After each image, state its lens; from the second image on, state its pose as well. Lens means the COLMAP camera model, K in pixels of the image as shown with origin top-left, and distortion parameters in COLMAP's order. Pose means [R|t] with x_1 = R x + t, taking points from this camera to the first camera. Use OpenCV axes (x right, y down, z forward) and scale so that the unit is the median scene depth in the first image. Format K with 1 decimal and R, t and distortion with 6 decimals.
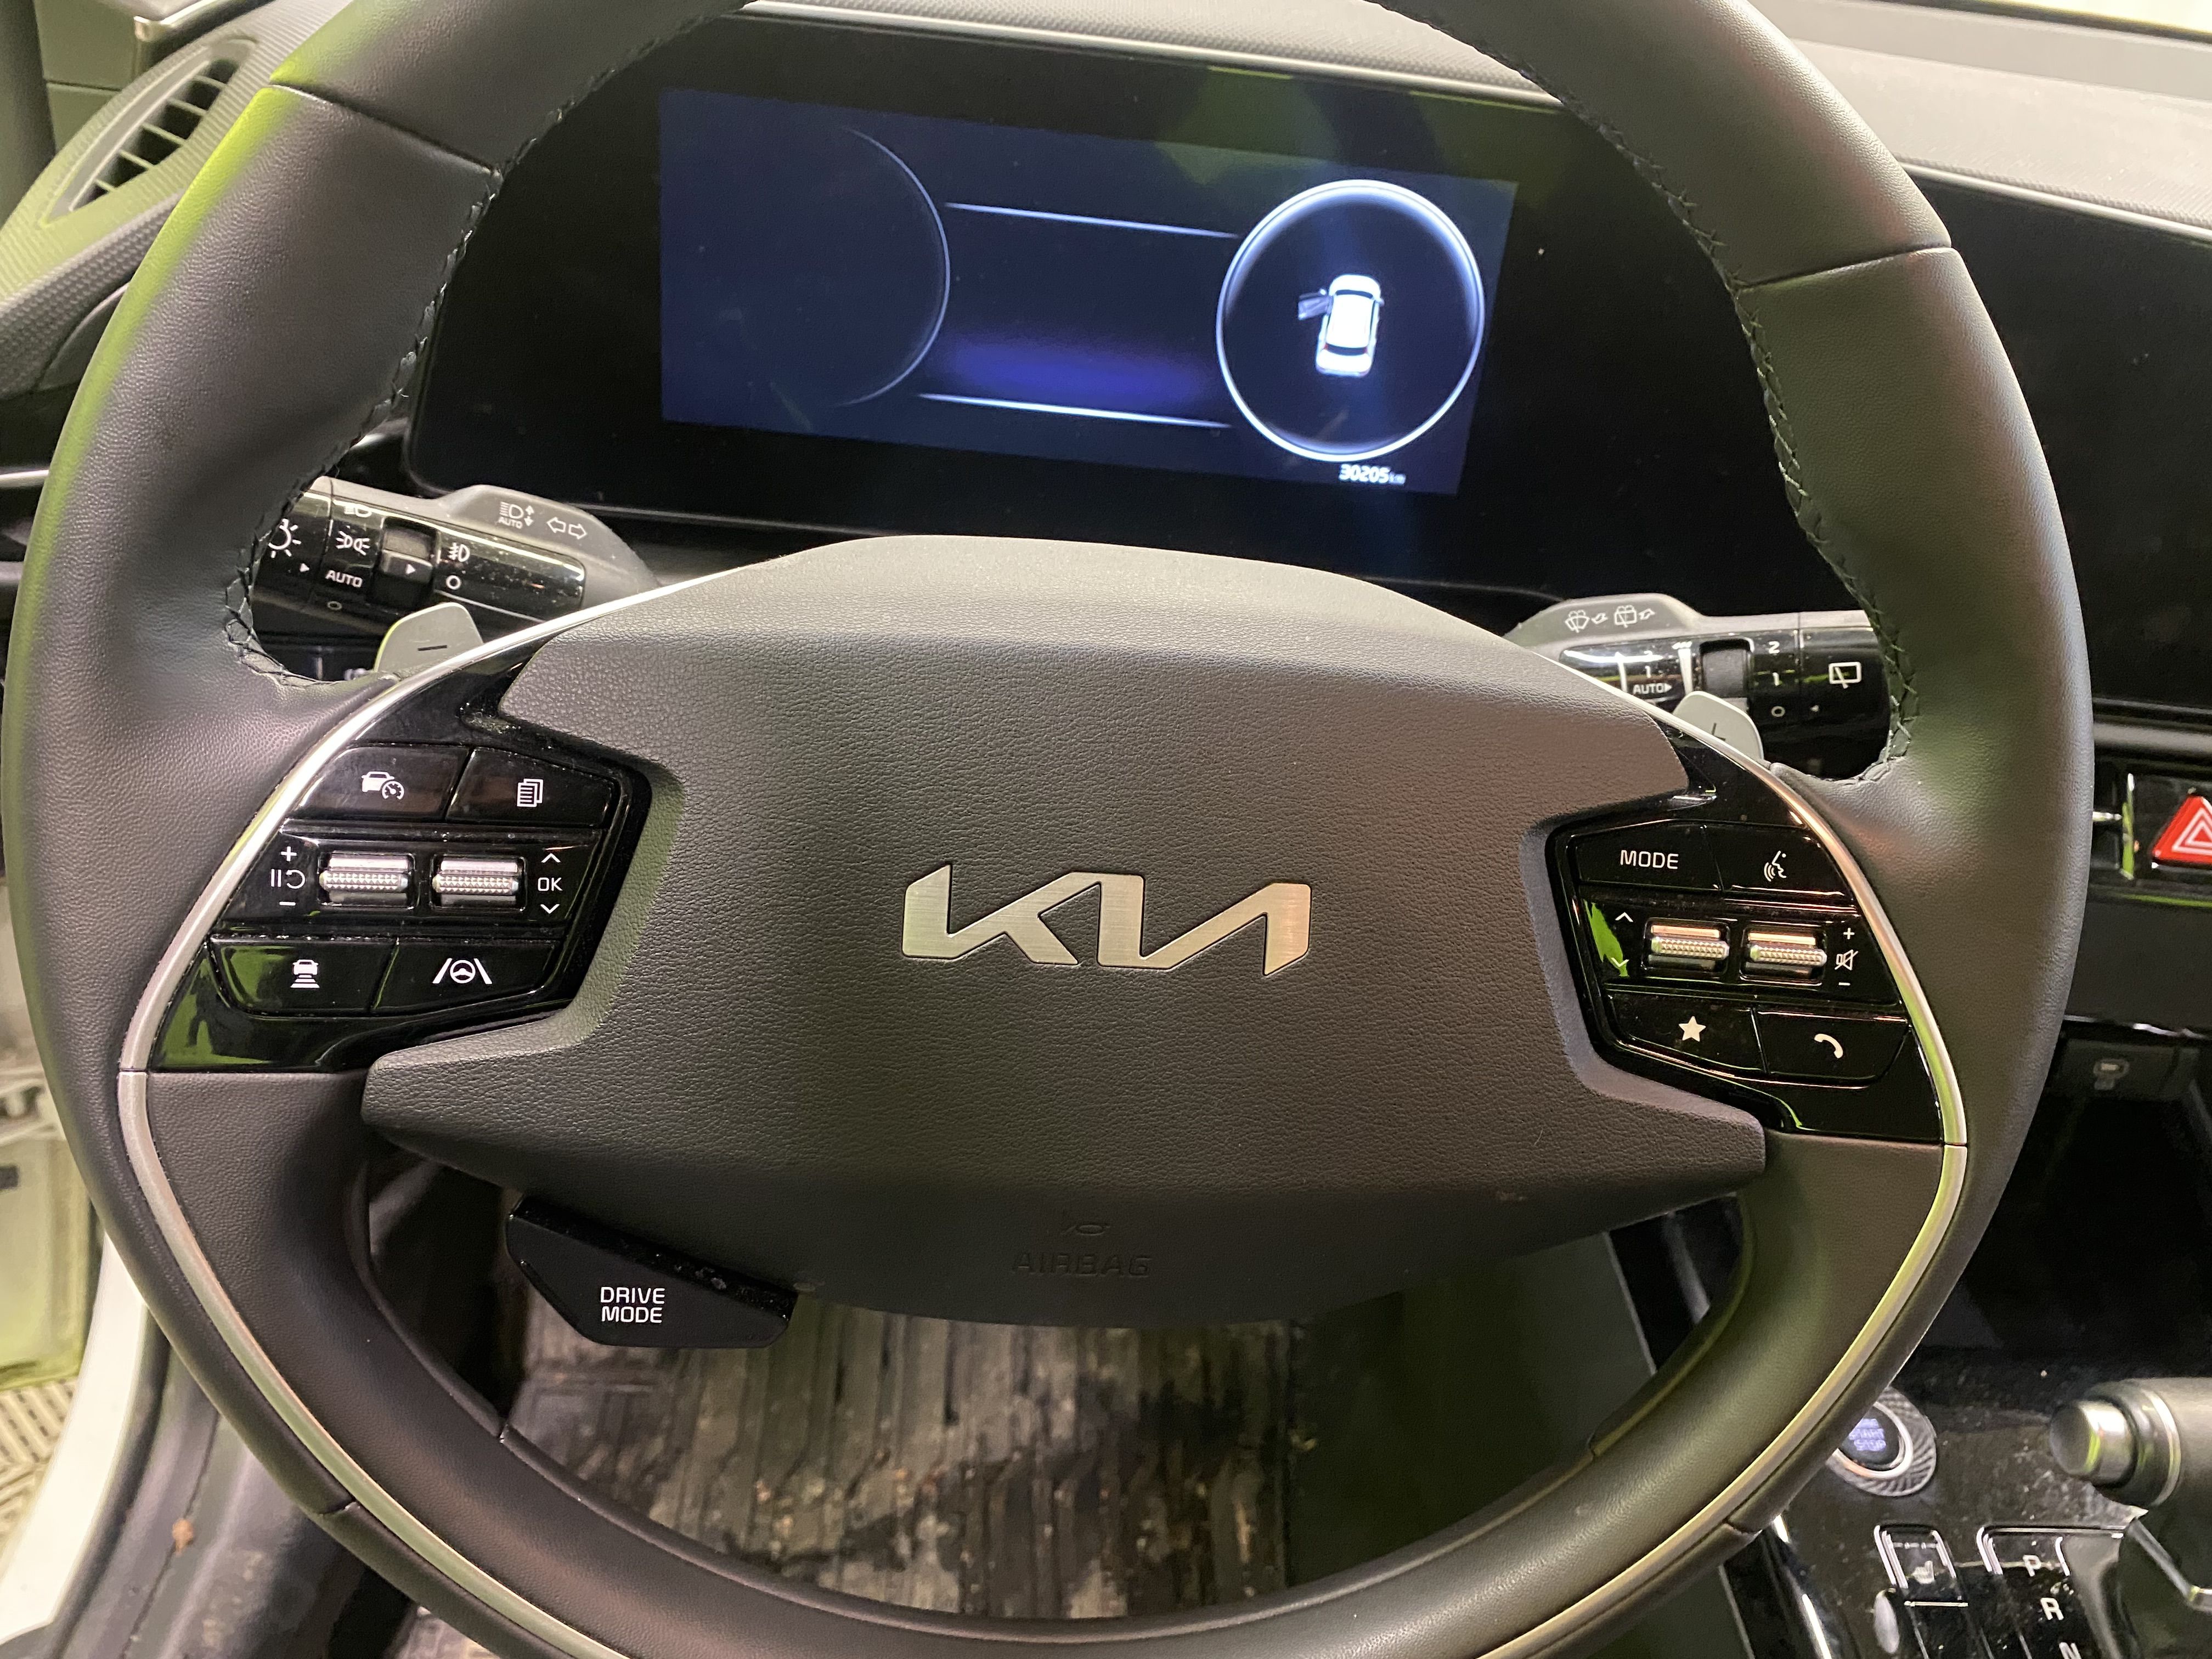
lens RADIAL K [[1682.5, 0, 1116.2], [0, 1682.5, 841.0], [0, 0, 1]] dist [0.031588, -0.048773]
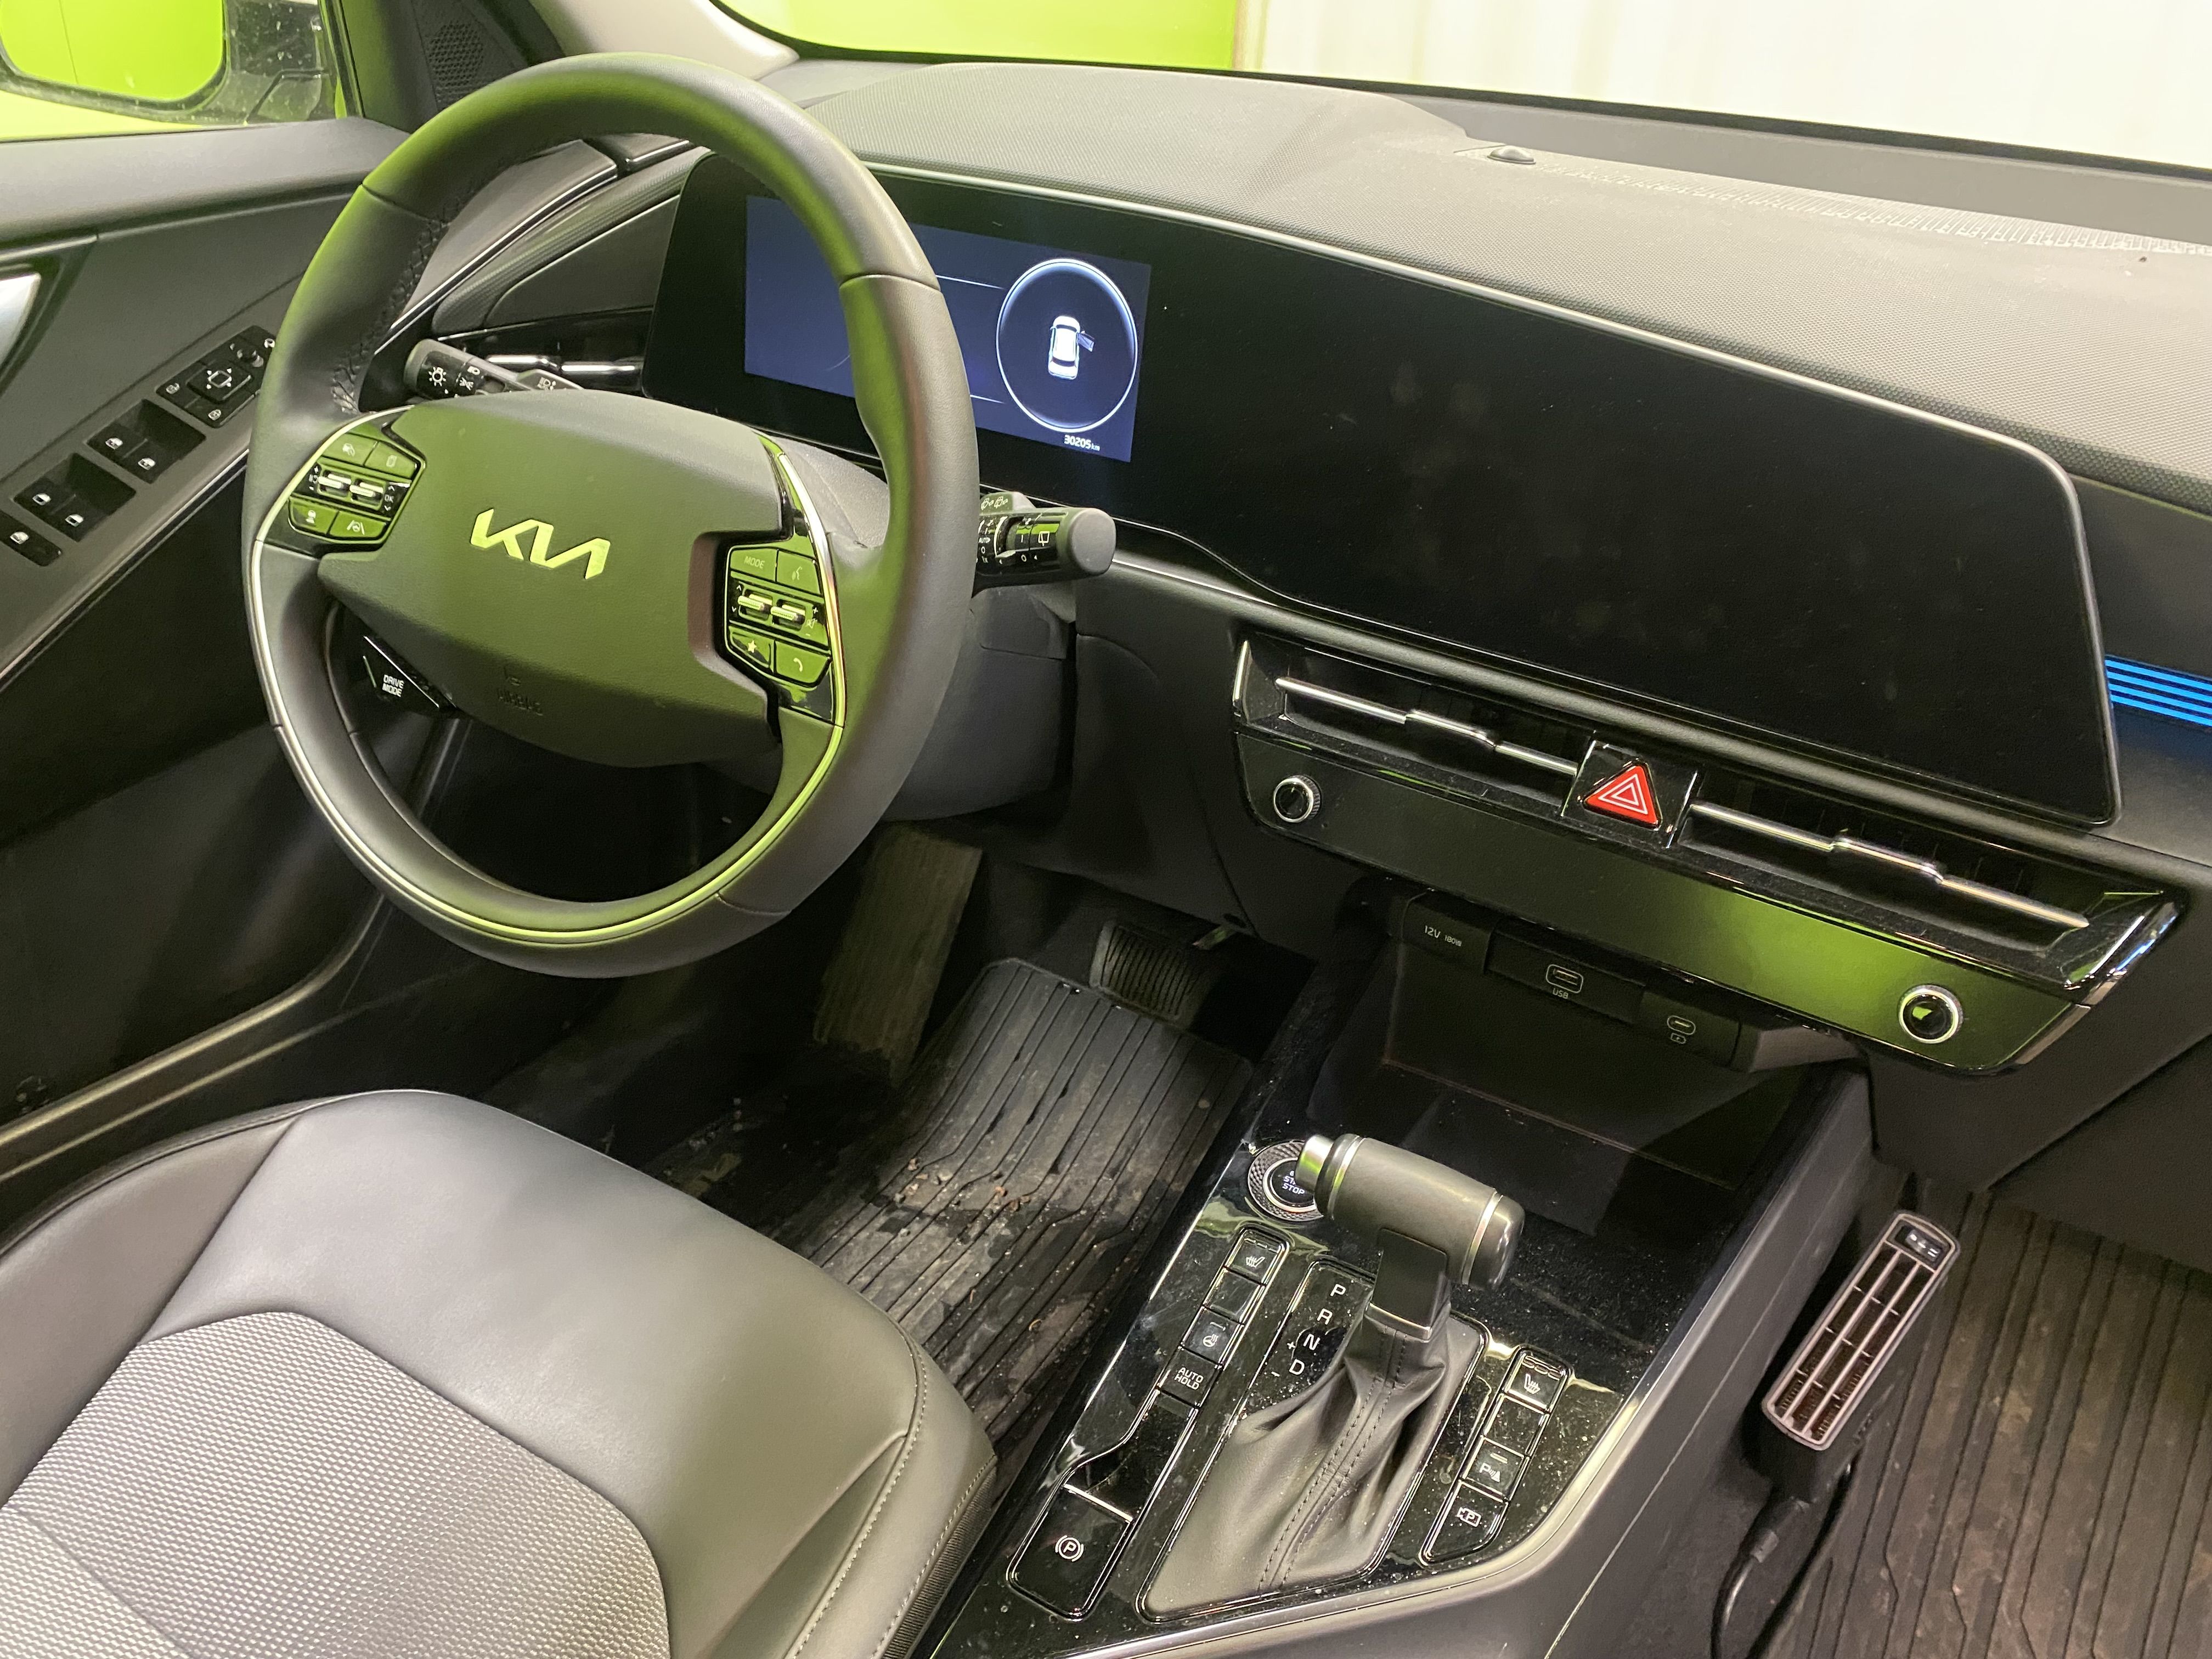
lens RADIAL K [[1682.5, 0, 1102.9], [0, 1682.5, 811.2], [0, 0, 1]] dist [0.031588, -0.048773]
pose [[0.828760, 0.208088, -0.519476, 1.455686], [-0.249184, 0.968408, -0.009625, 0.176915], [0.501062, 0.137422, 0.854431, -0.408172]]
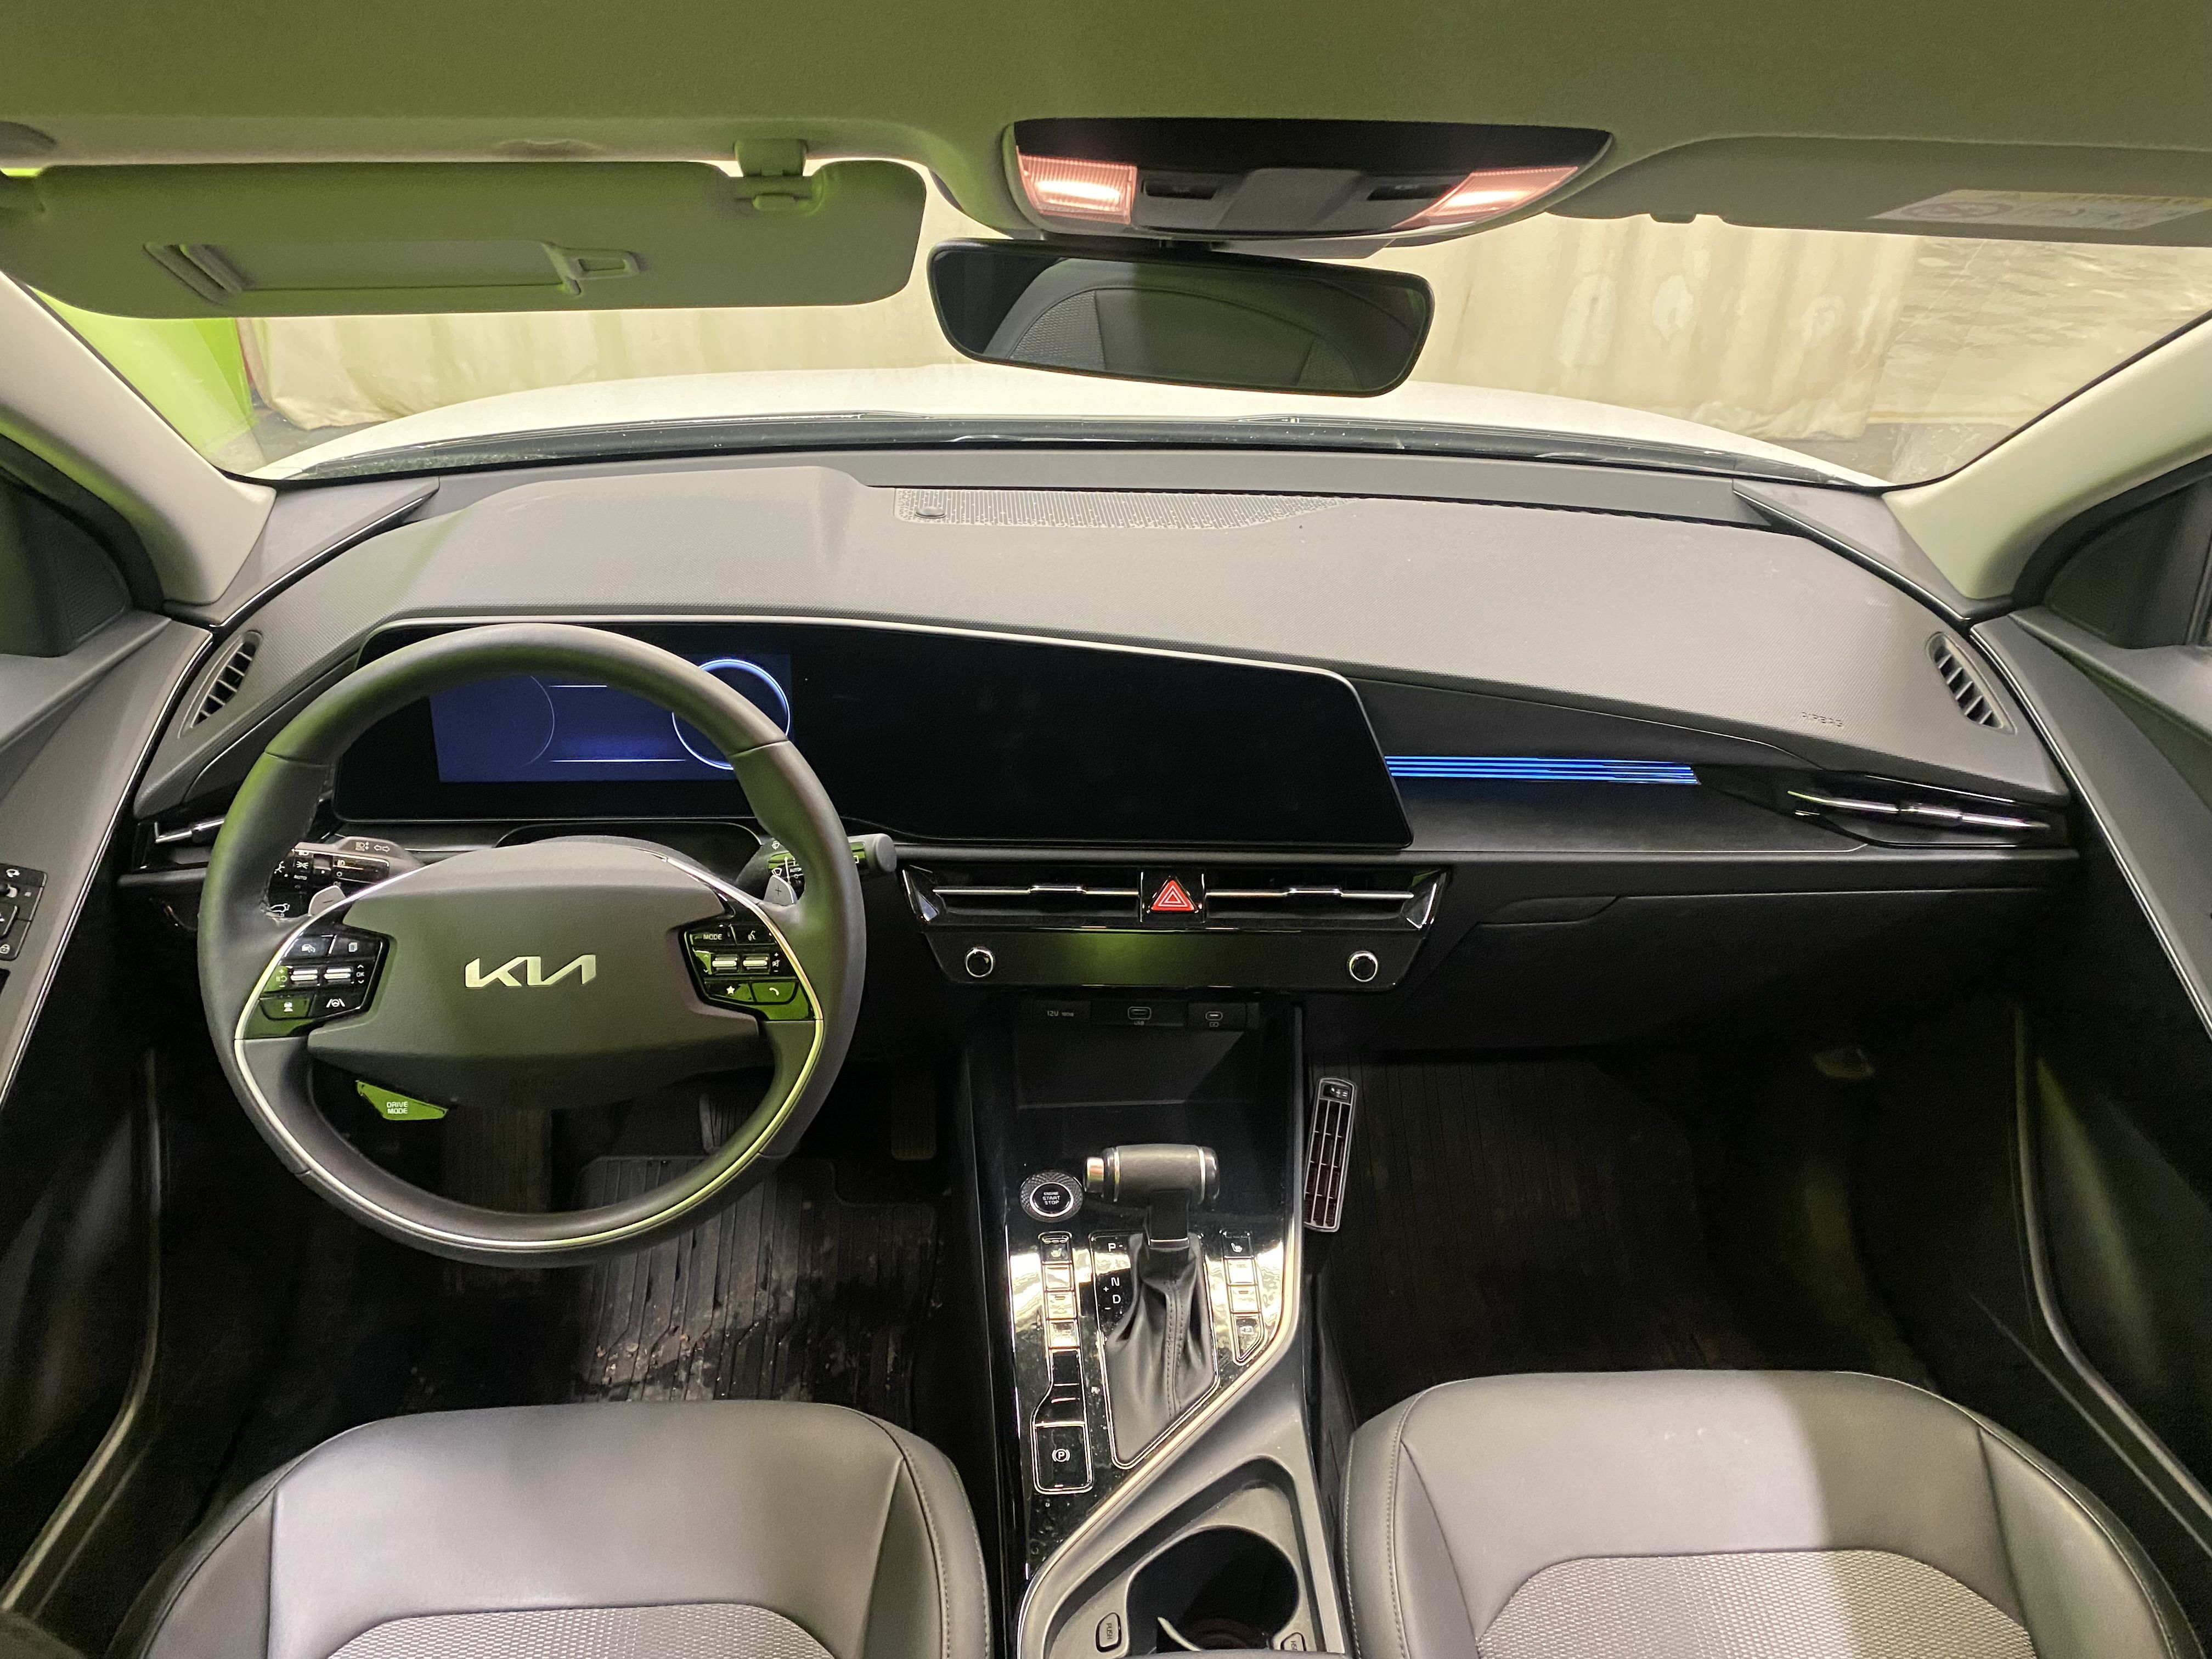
lens RADIAL K [[1682.5, 0, 1094.7], [0, 1682.5, 800.3], [0, 0, 1]] dist [0.031588, -0.048773]
pose [[0.995756, -0.087744, -0.027750, 0.914057], [0.085038, 0.992570, -0.087020, 0.073728], [0.035180, 0.084291, 0.995820, -1.703009]]
